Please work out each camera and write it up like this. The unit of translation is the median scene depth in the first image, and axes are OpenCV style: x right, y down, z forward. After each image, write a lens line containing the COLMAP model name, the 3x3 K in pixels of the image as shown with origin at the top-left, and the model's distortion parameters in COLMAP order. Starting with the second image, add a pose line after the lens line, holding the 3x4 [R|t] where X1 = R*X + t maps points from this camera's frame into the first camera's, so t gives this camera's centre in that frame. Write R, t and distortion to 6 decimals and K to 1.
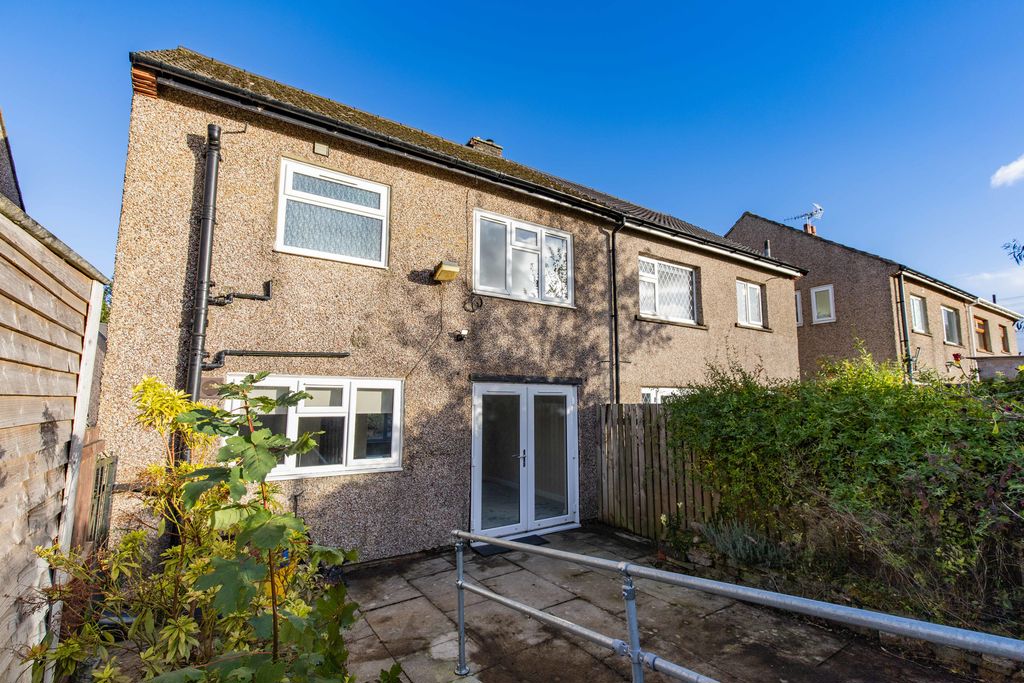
lens RADIAL K [[459.9, 0, 517.9], [0, 459.9, 340.7], [0, 0, 1]] dist [-0.001638, -0.000848]
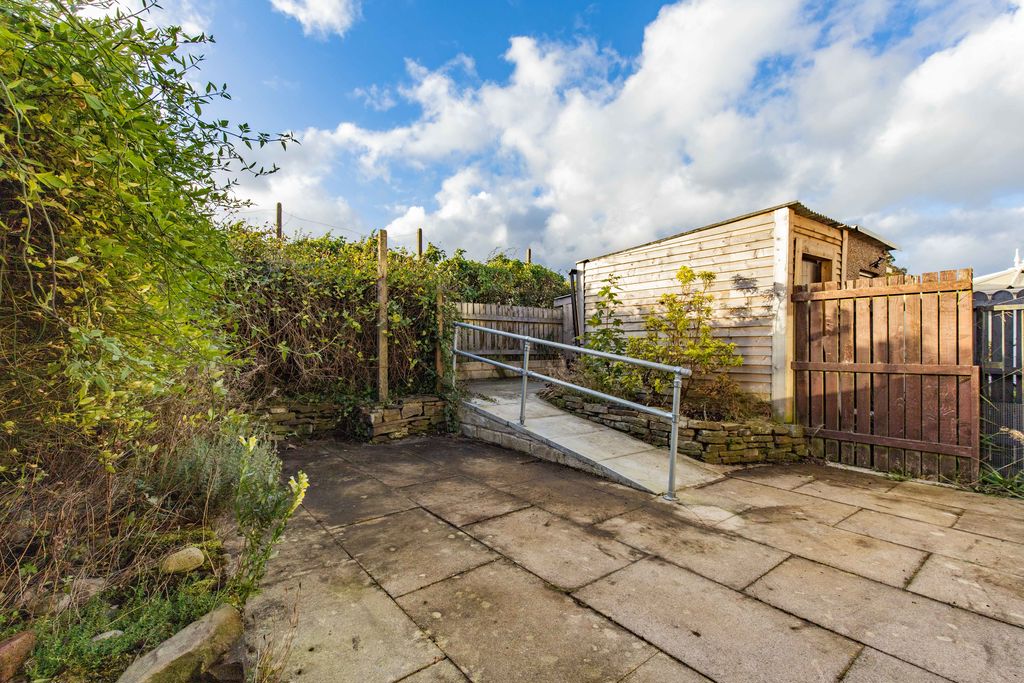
lens RADIAL K [[459.9, 0, 516.2], [0, 459.9, 340.2], [0, 0, 1]] dist [-0.001638, -0.000848]
pose [[-0.996102, -0.000557, -0.088205, 0.232882], [0.011234, 0.991036, -0.133125, 0.382517], [0.087488, -0.133597, -0.987167, 1.526386]]
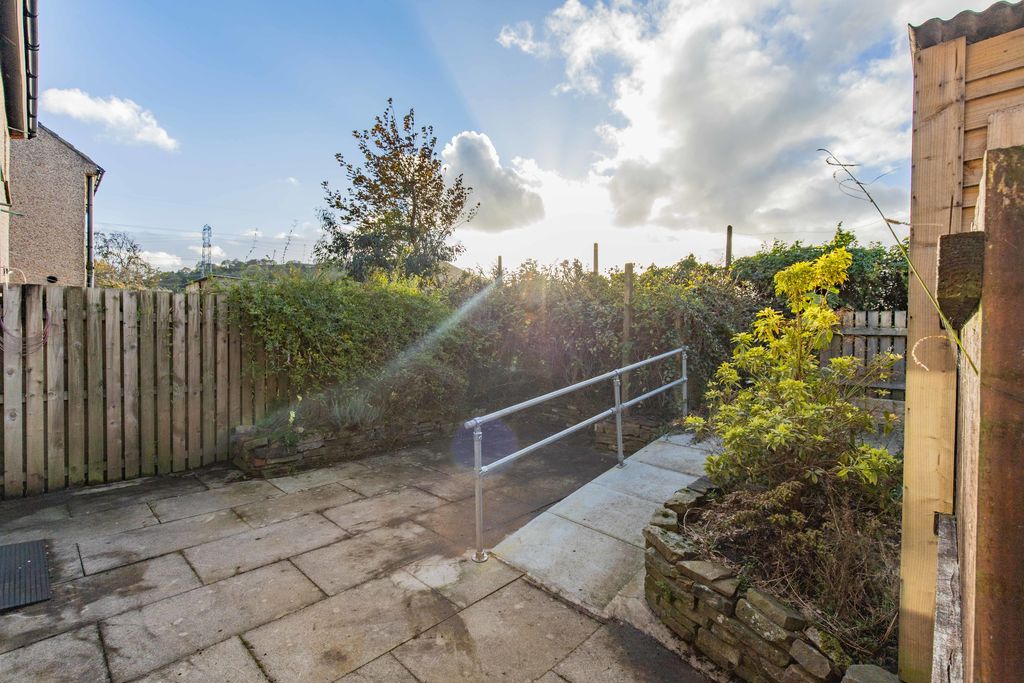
lens RADIAL K [[459.9, 0, 519.6], [0, 459.9, 342.1], [0, 0, 1]] dist [-0.001638, -0.000848]
pose [[-0.227566, -0.025547, 0.973427, -0.792082], [-0.141234, 0.989951, -0.007037, 0.208583], [-0.963466, -0.139082, -0.228887, 0.908098]]
